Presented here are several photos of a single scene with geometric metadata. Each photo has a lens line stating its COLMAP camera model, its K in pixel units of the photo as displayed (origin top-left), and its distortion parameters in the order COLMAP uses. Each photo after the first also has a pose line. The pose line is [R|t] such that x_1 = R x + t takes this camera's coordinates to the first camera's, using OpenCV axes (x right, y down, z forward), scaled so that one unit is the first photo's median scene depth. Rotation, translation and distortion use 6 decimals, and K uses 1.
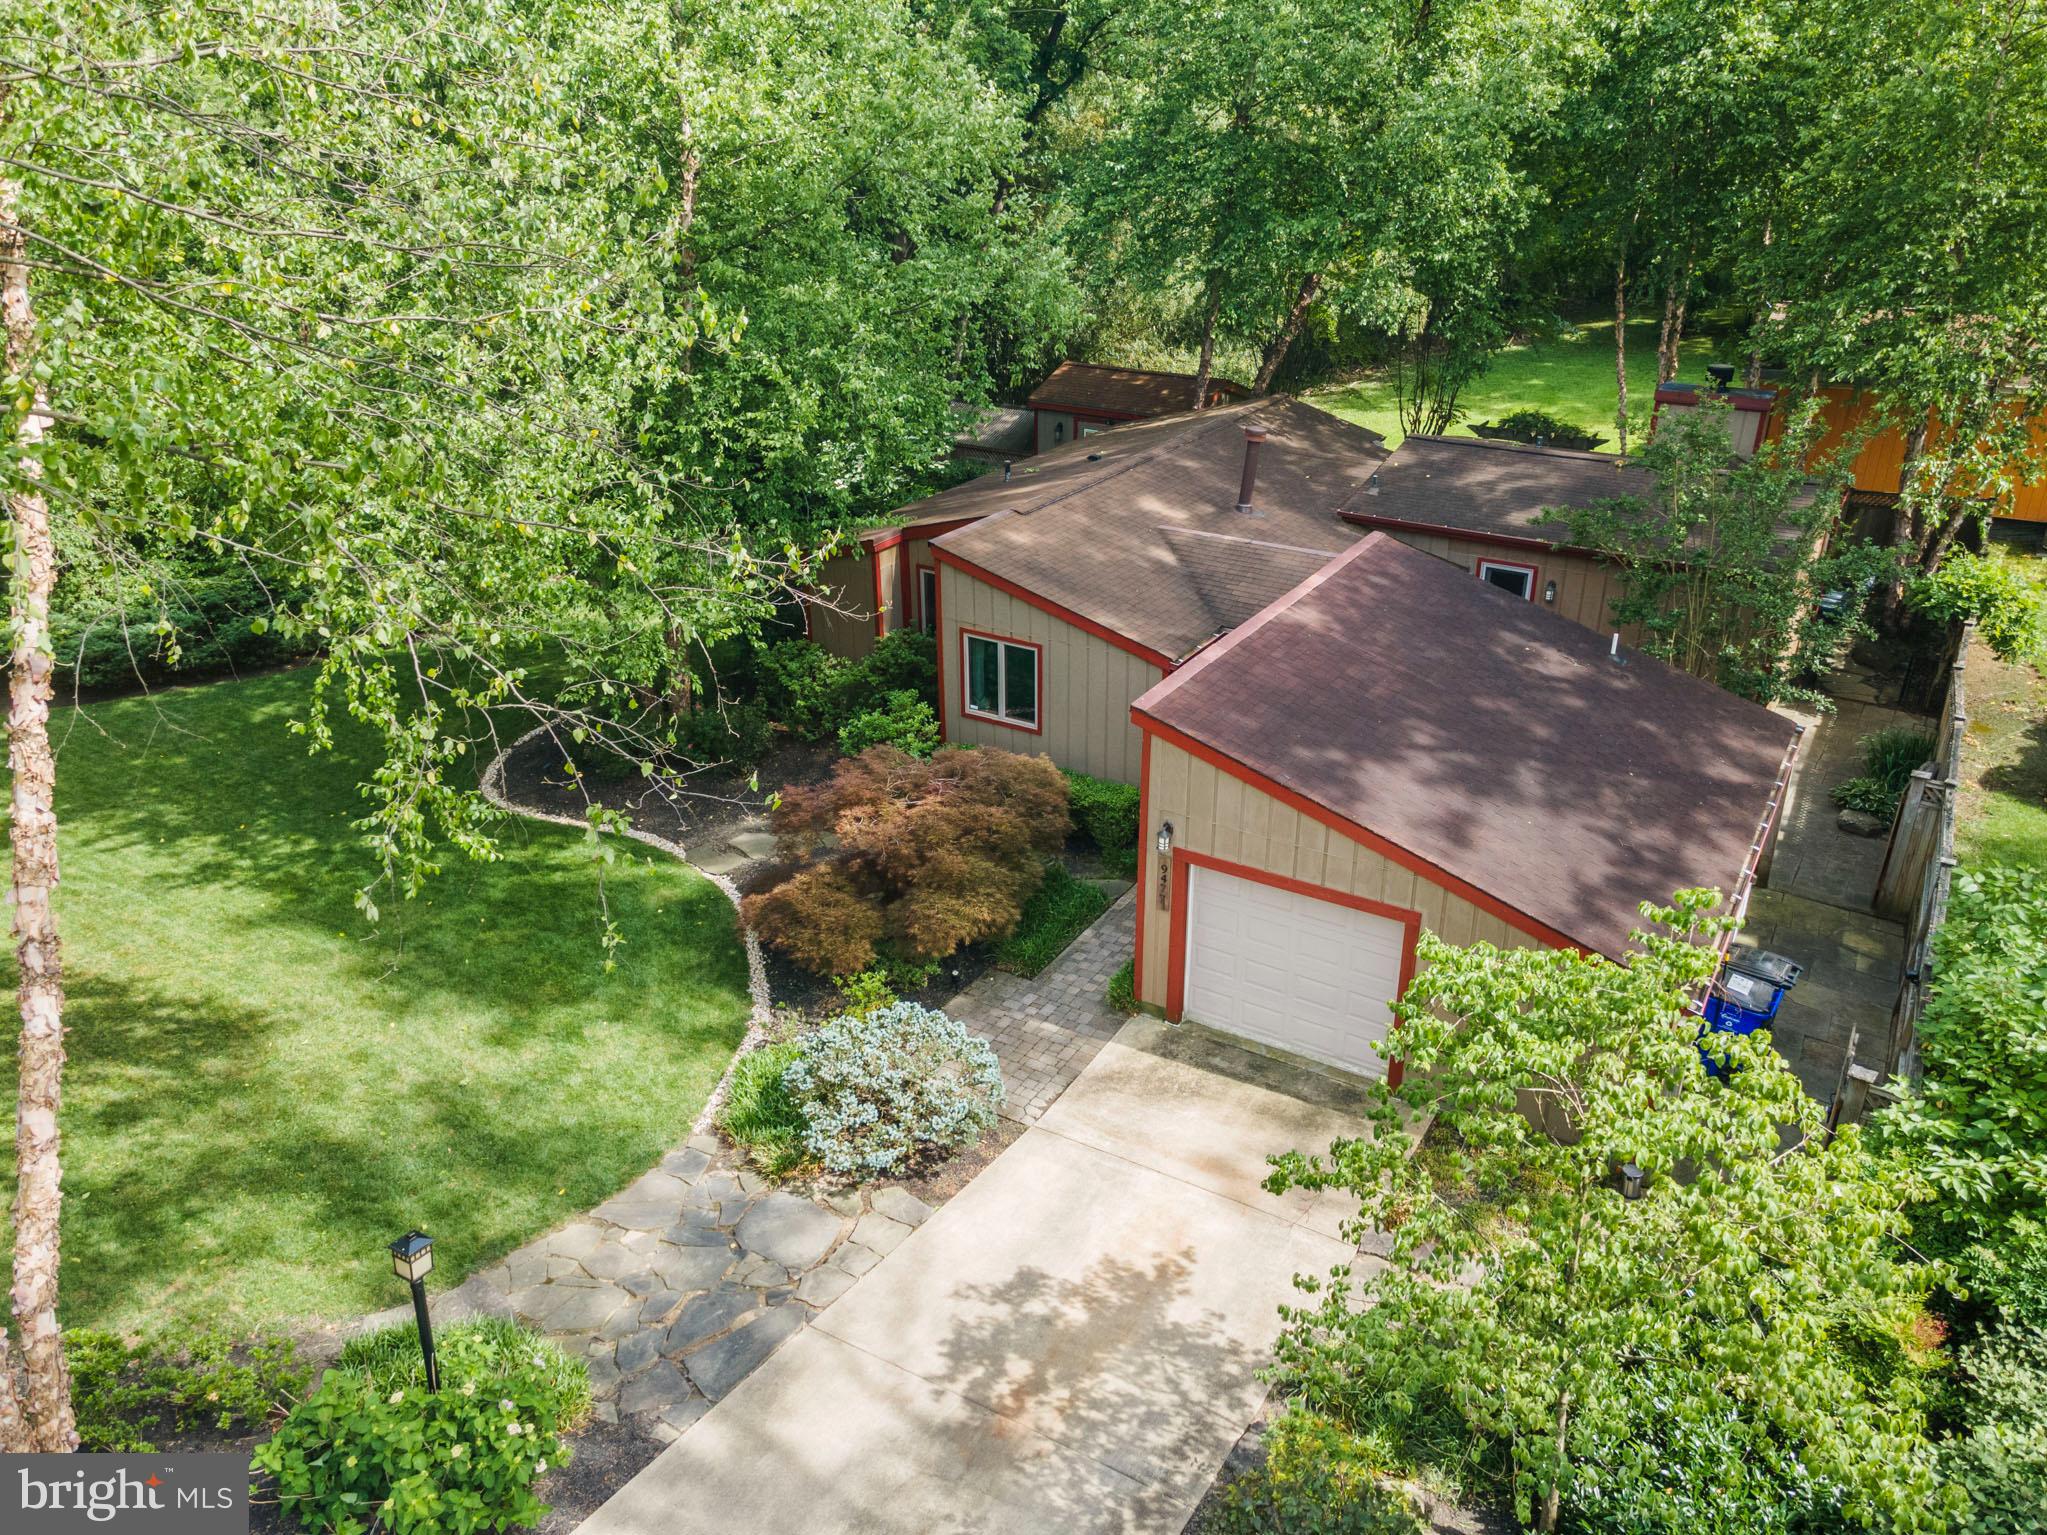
lens RADIAL K [[1542.5, 0, 1024.1], [0, 1542.5, 763.0], [0, 0, 1]] dist [0.006853, -0.000008]
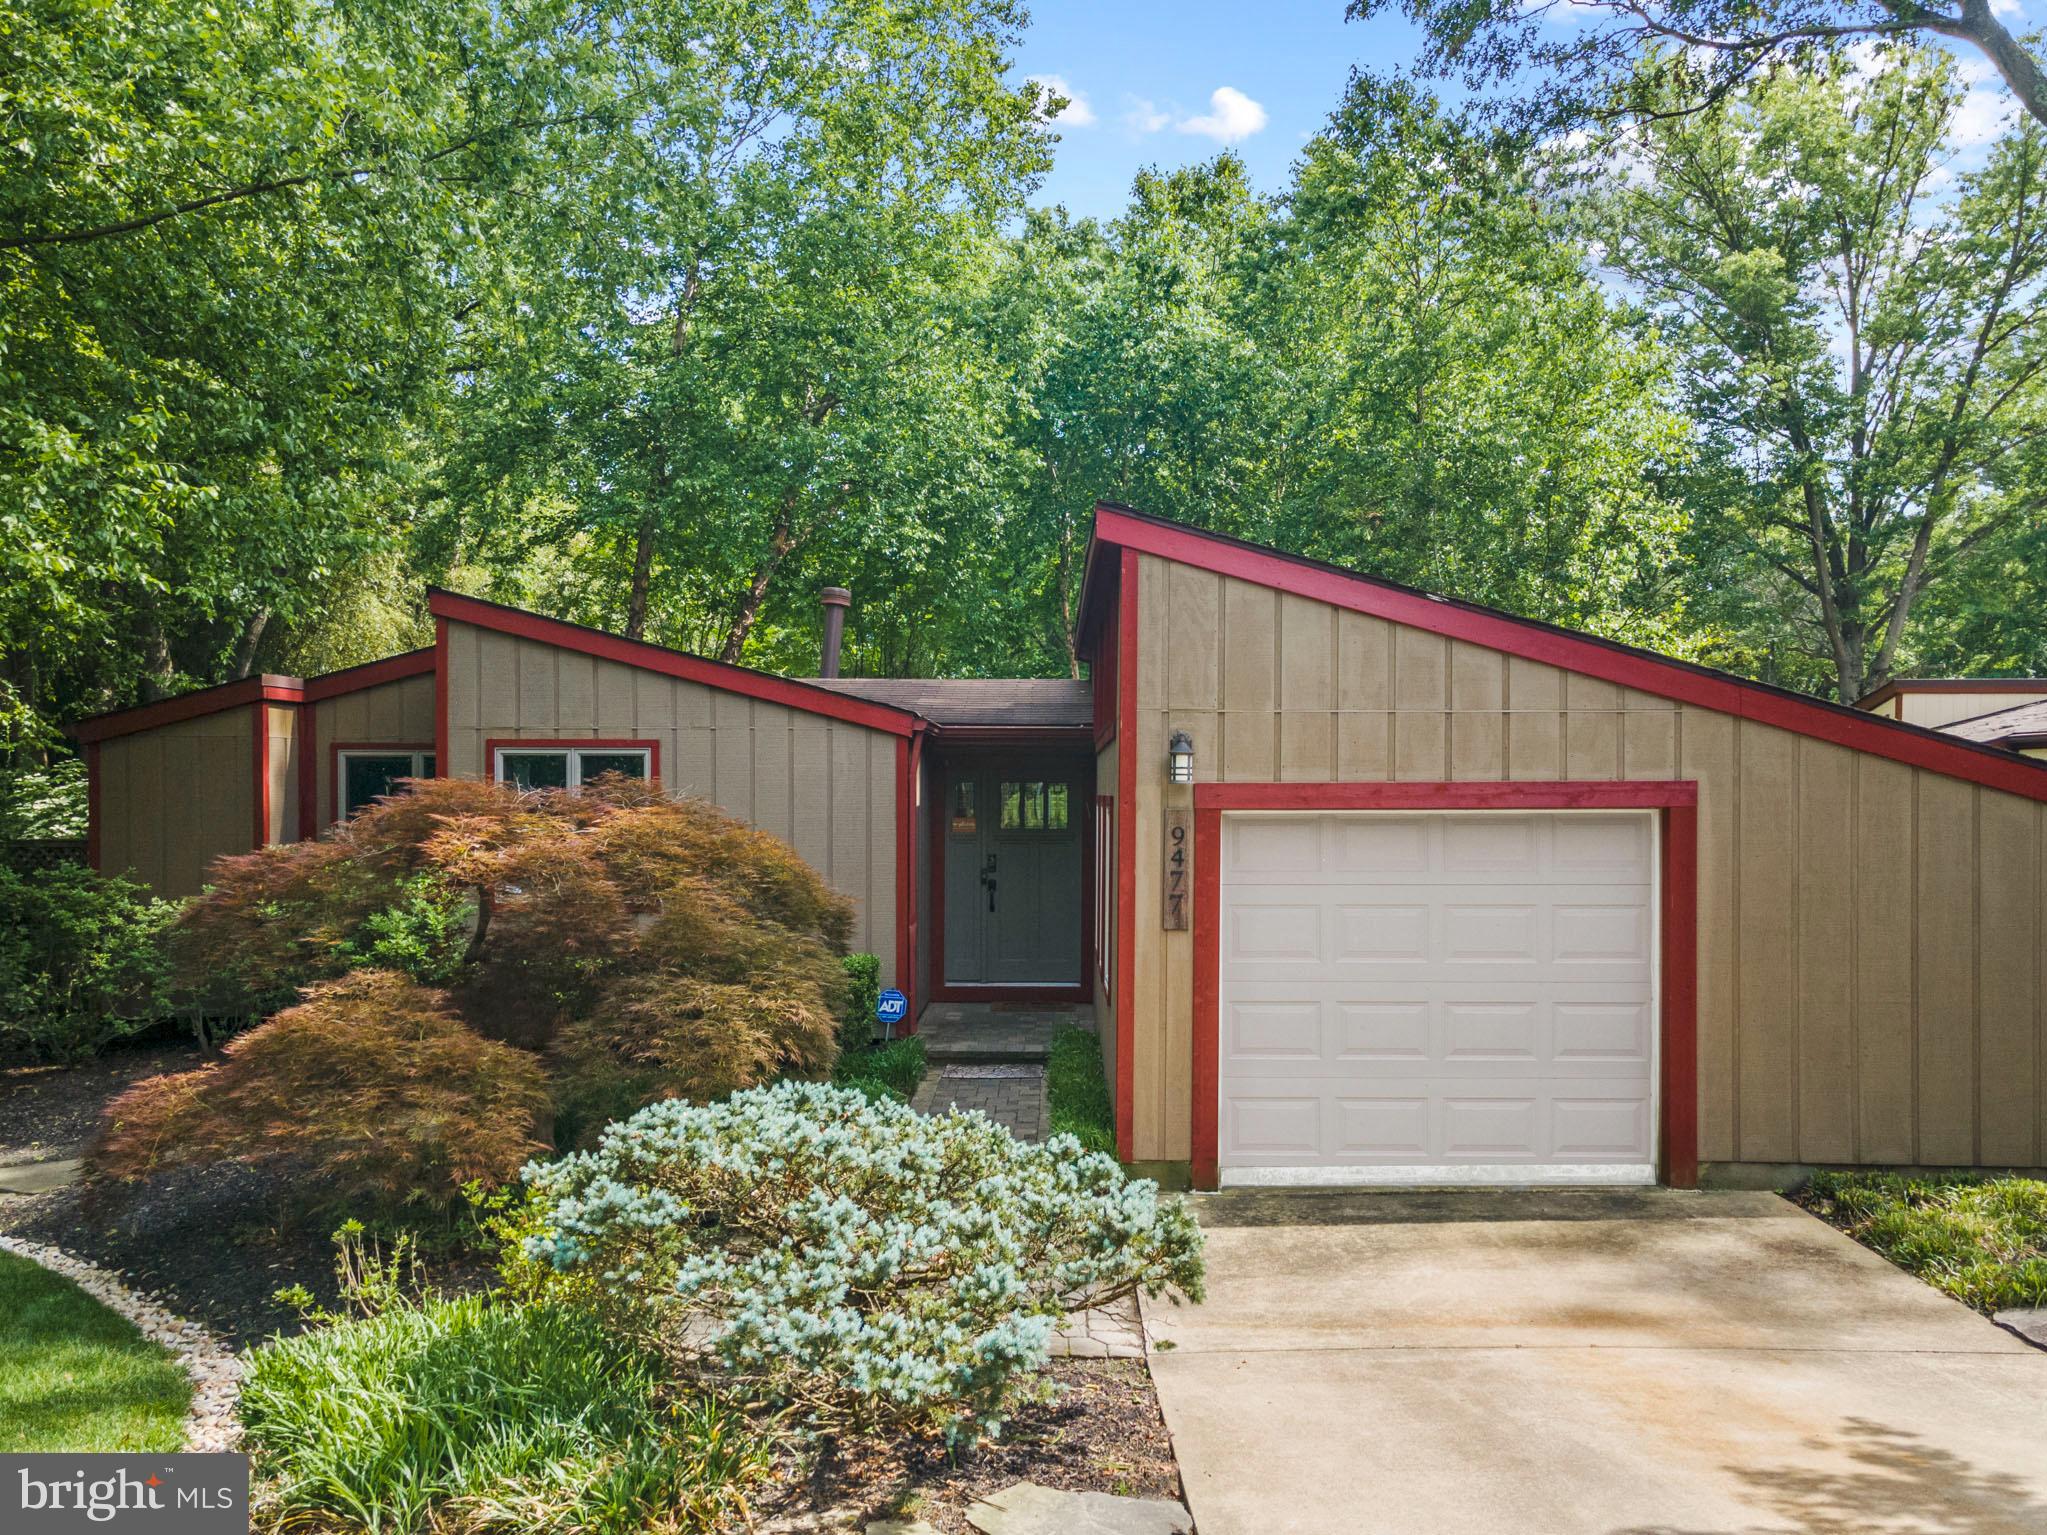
lens RADIAL K [[1542.5, 0, 1032.4], [0, 1542.5, 777.8], [0, 0, 1]] dist [0.006853, -0.000008]
pose [[0.859505, 0.013543, 0.510948, -0.208005], [0.207547, 0.904279, -0.373099, 0.230866], [-0.467093, 0.426726, 0.774422, 0.627564]]
